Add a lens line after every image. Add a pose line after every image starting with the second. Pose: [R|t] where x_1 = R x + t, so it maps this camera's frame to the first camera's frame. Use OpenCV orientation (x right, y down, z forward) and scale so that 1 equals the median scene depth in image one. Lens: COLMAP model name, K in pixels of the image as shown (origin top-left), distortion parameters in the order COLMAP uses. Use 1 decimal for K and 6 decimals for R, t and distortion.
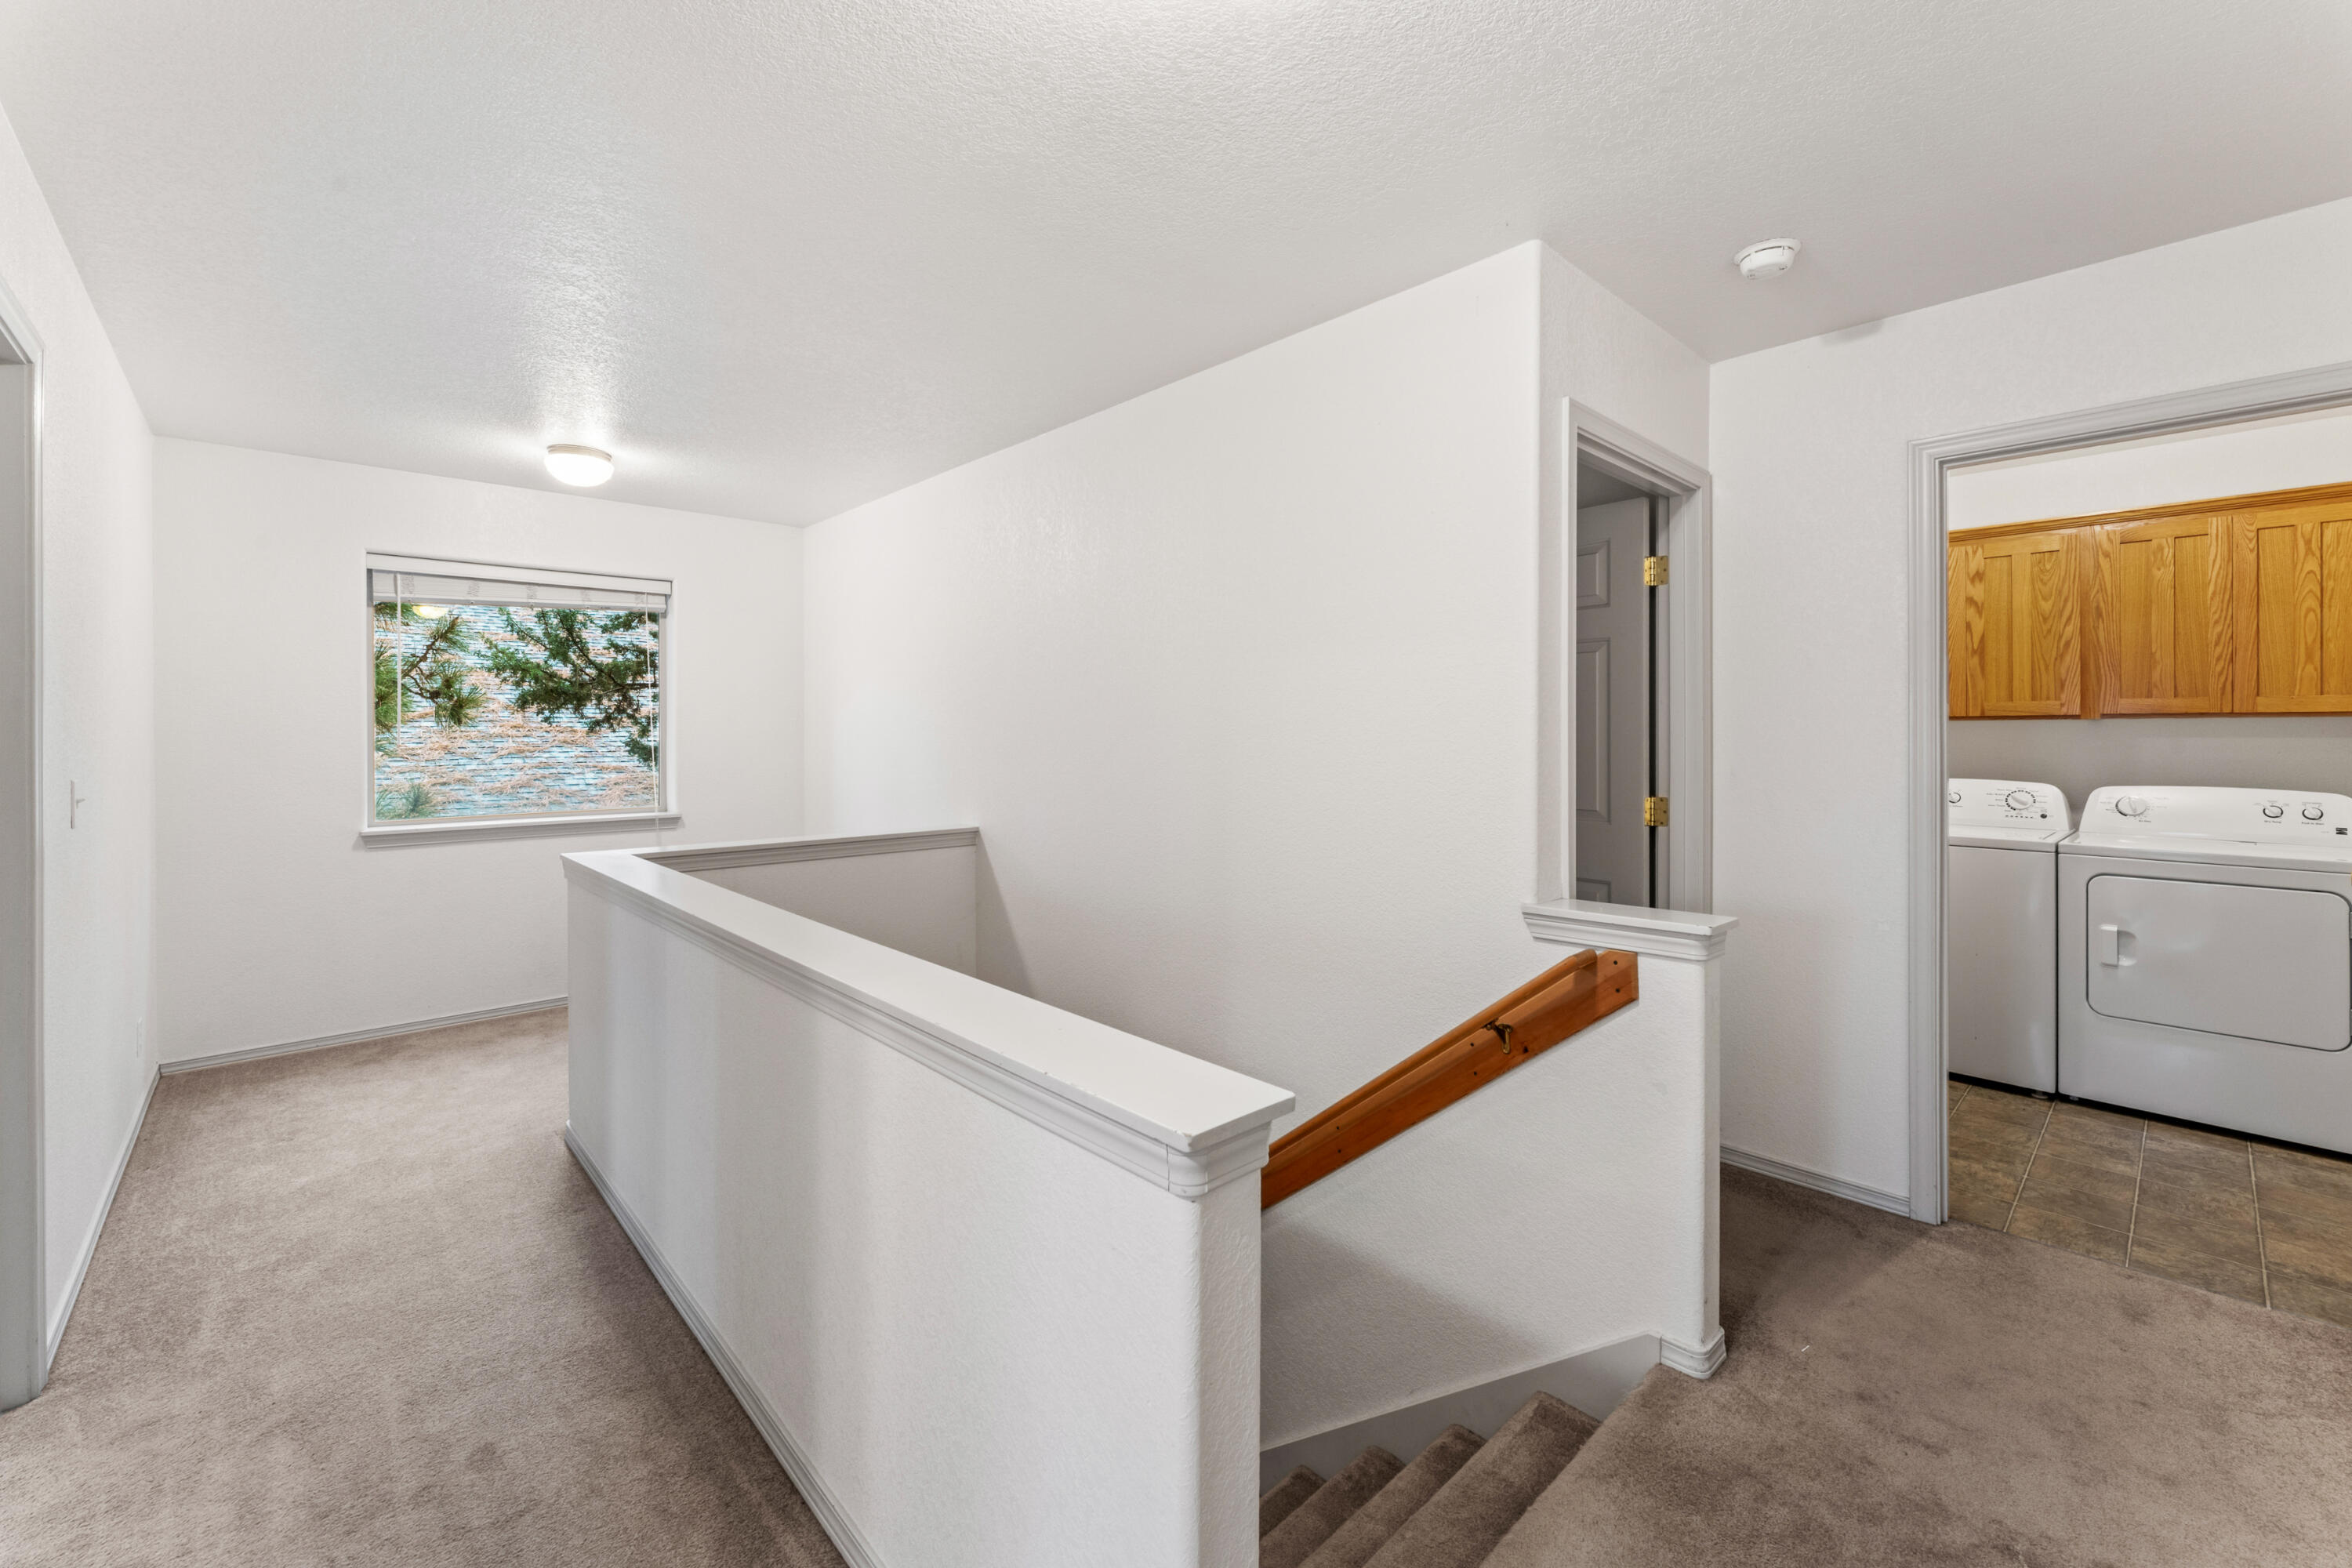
lens RADIAL K [[956.6, 0, 1188.6], [0, 956.6, 728.2], [0, 0, 1]] dist [0.001868, 0.000251]
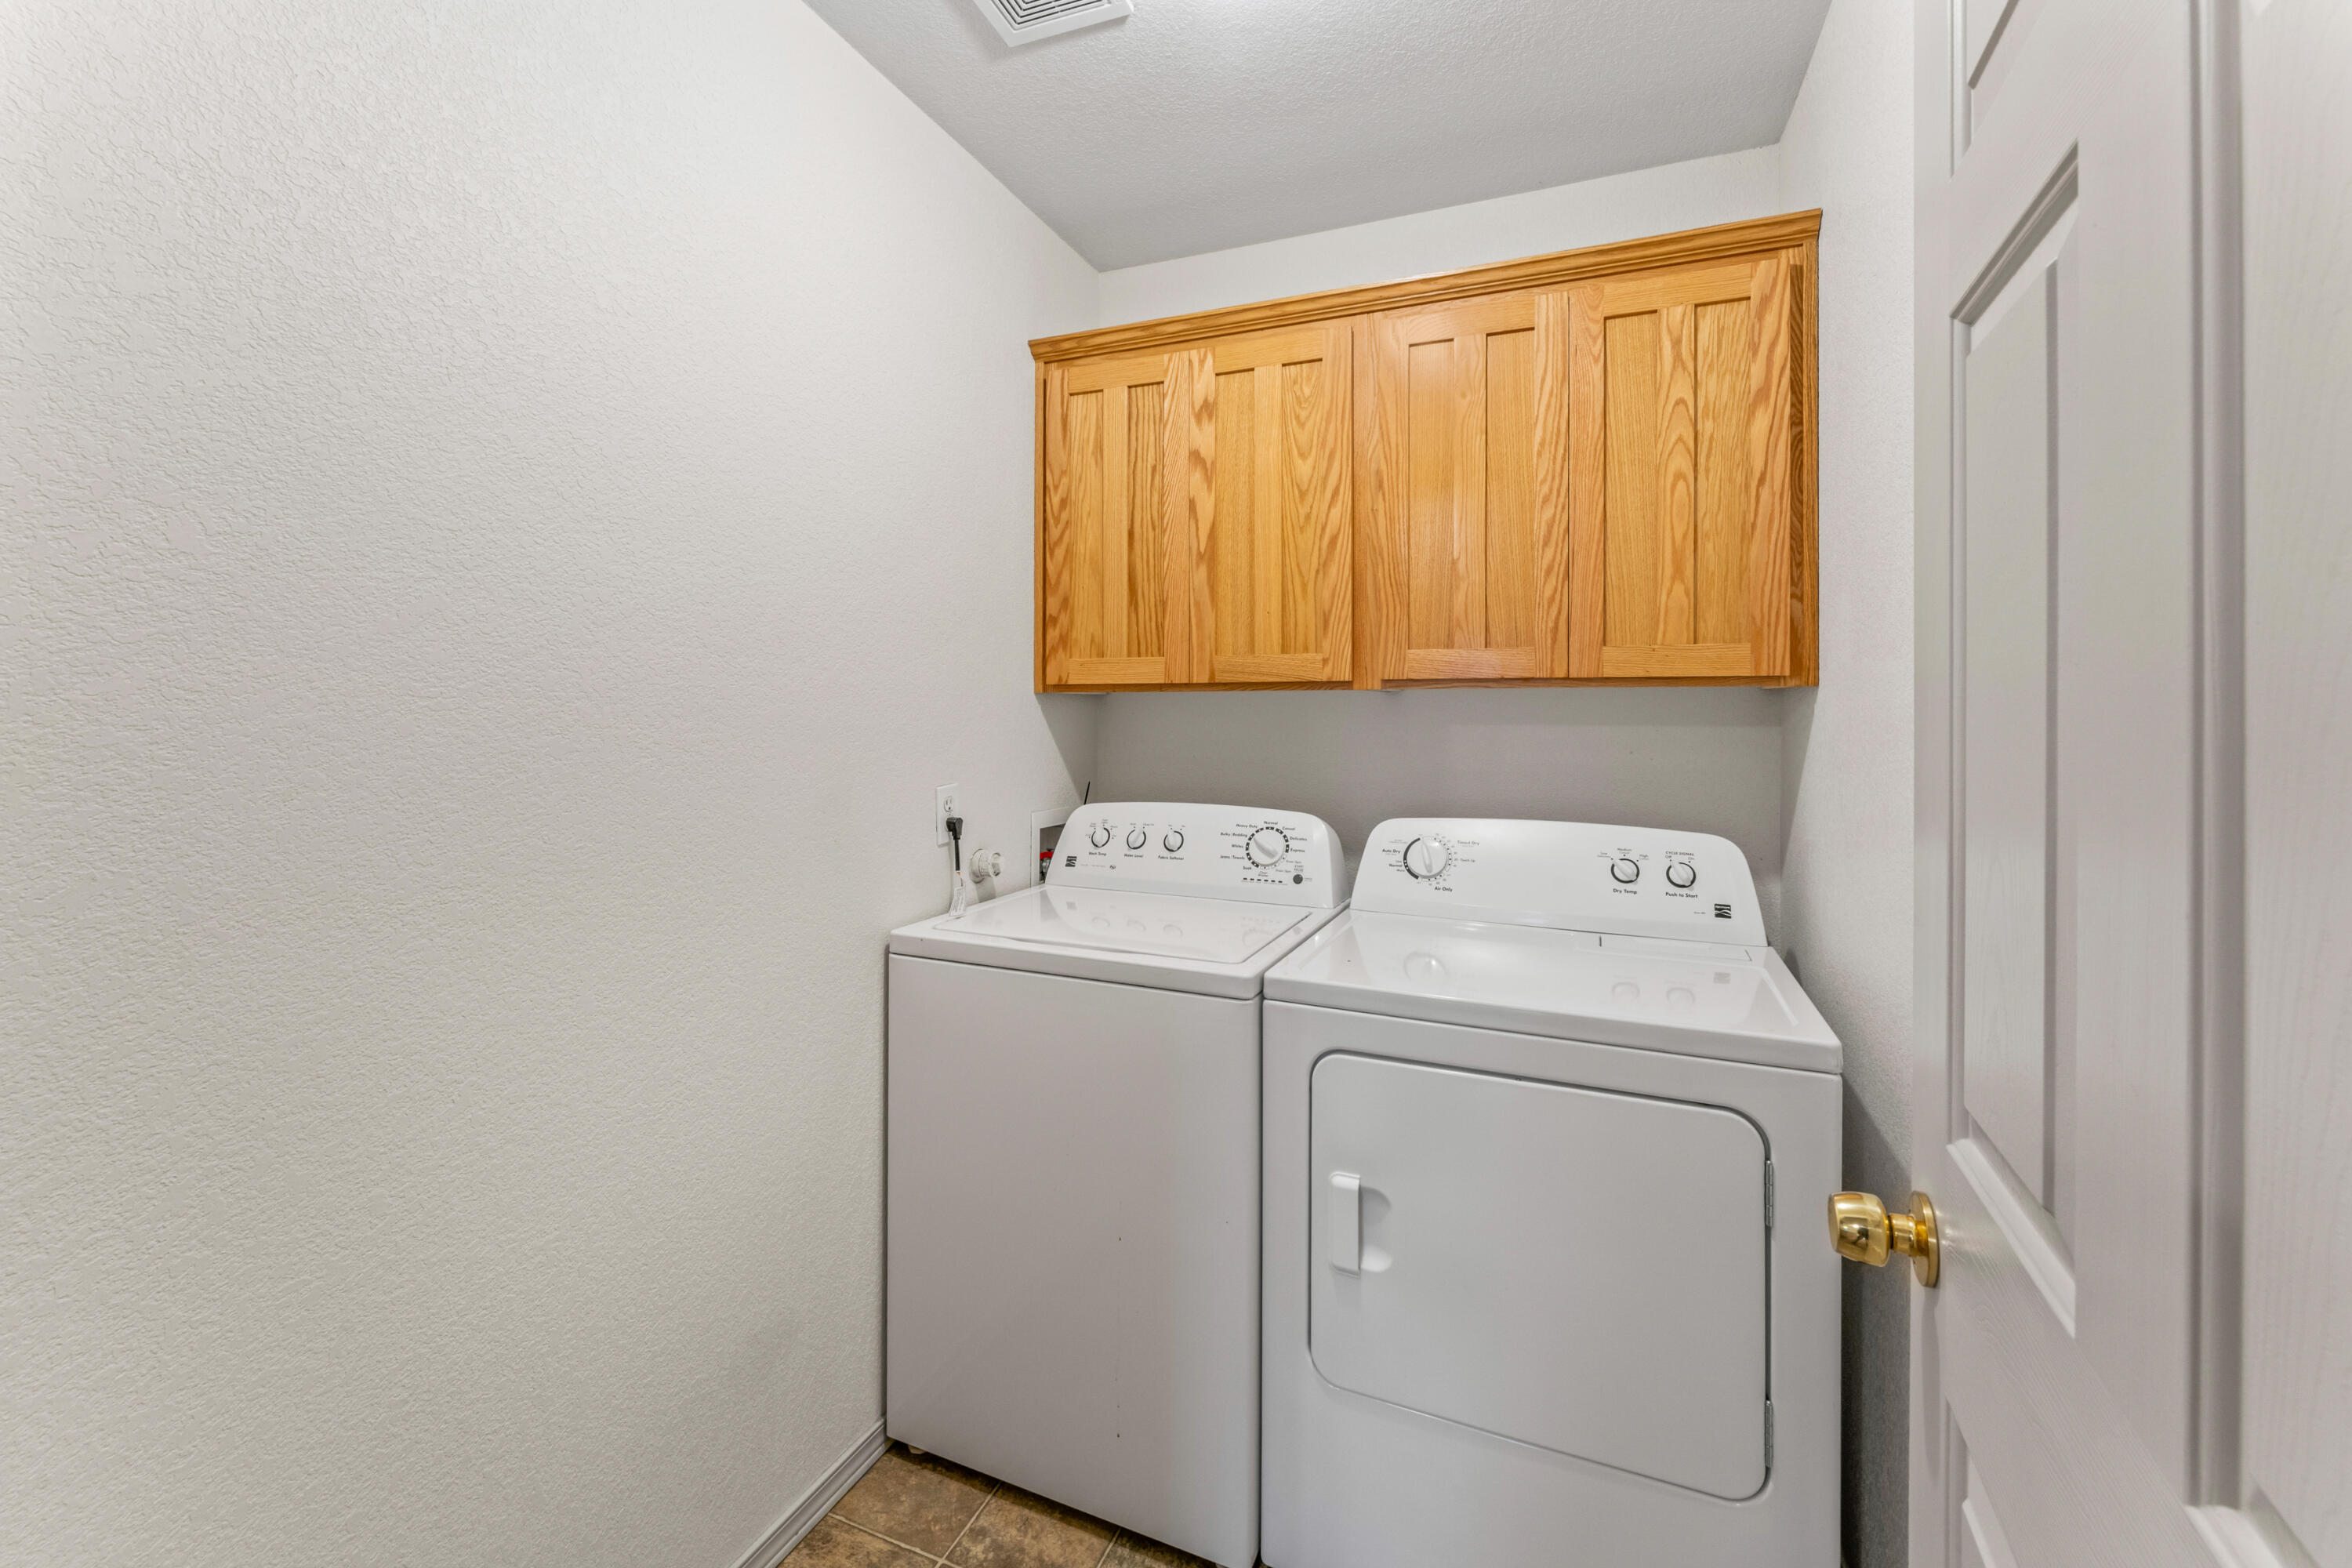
lens RADIAL K [[946.7, 0, 1180.3], [0, 946.7, 700.6], [0, 0, 1]] dist [0.001455, 0.000081]
pose [[0.912520, 0.011494, 0.408871, 0.672140], [-0.007400, 0.999905, -0.011593, 0.003230], [-0.408966, 0.007553, 0.912518, 0.604668]]
